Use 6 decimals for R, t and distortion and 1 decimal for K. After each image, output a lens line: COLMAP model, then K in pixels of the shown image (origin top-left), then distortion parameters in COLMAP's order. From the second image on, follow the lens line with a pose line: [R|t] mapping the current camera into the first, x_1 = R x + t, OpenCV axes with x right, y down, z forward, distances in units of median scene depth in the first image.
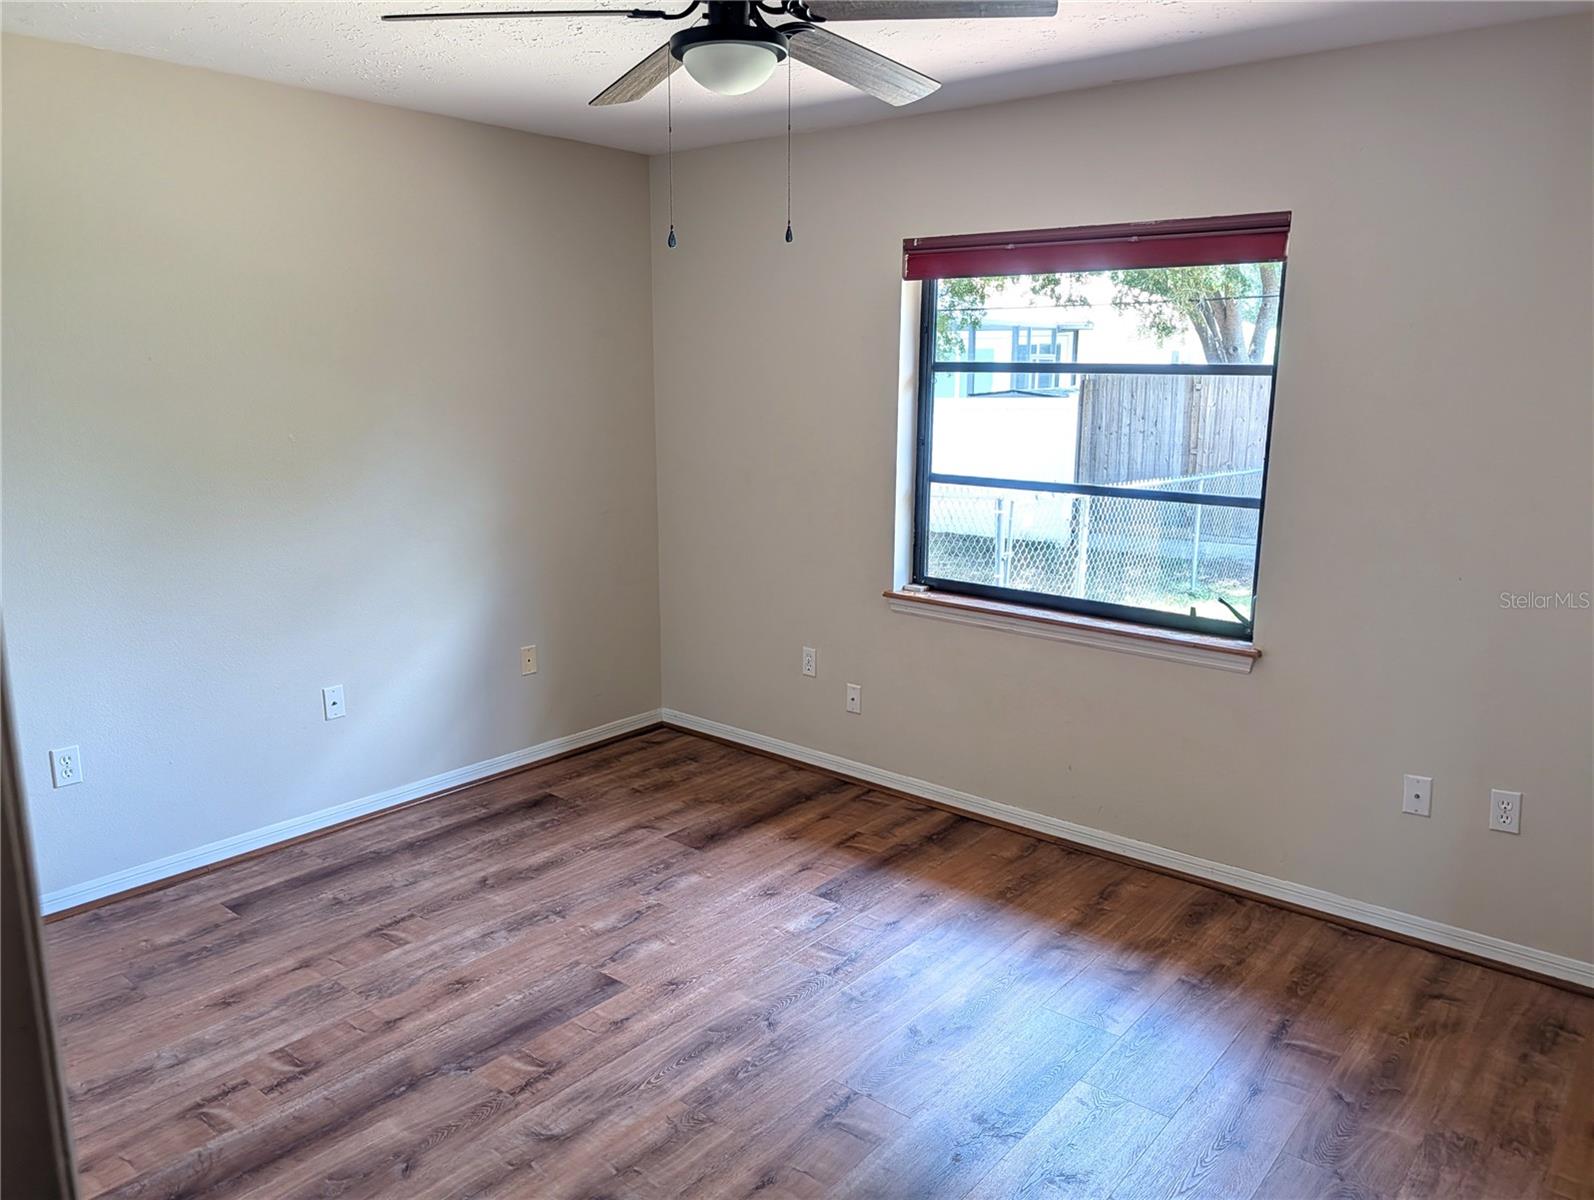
lens RADIAL K [[1138.9, 0, 806.2], [0, 1138.9, 600.7], [0, 0, 1]] dist [0.034320, -0.038976]
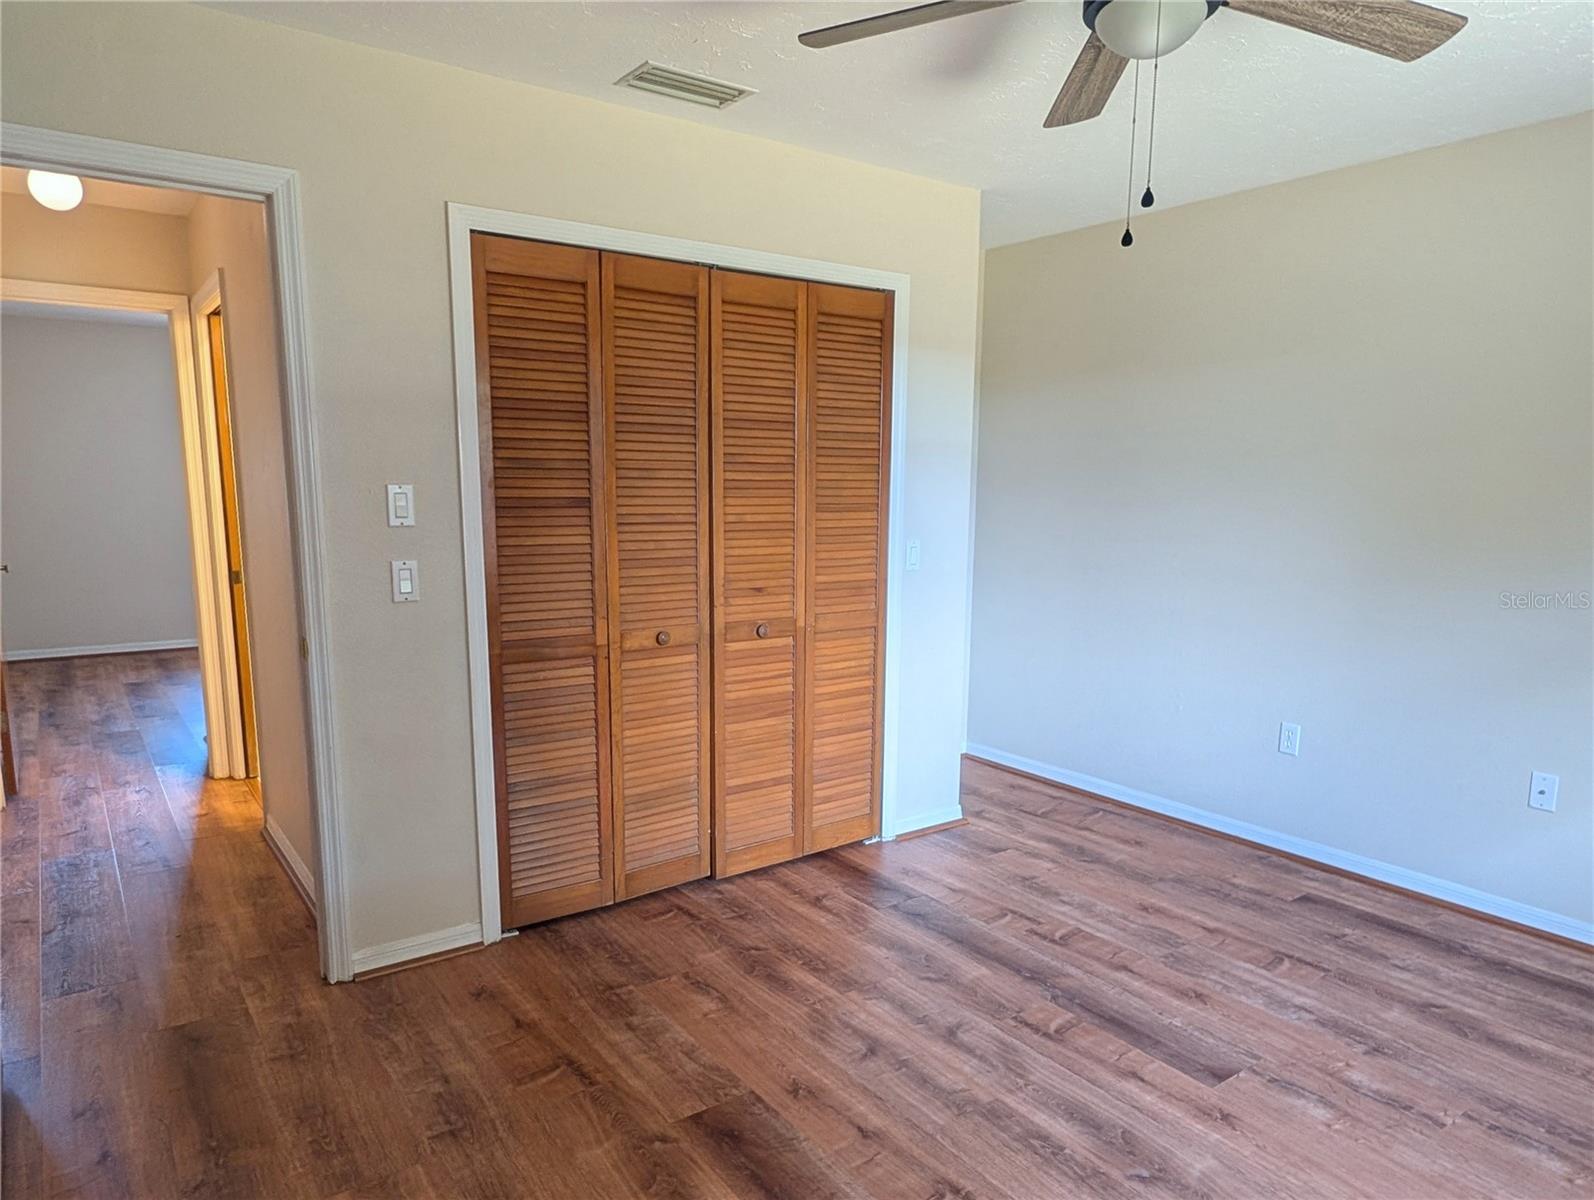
lens RADIAL K [[1019.6, 0, 804.0], [0, 1019.6, 608.0], [0, 0, 1]] dist [-0.001665, -0.001956]
pose [[-0.238698, 0.118433, -0.963845, 0.556999], [-0.204428, 0.964165, 0.169099, -0.077408], [0.949333, 0.237400, -0.205933, 0.678635]]
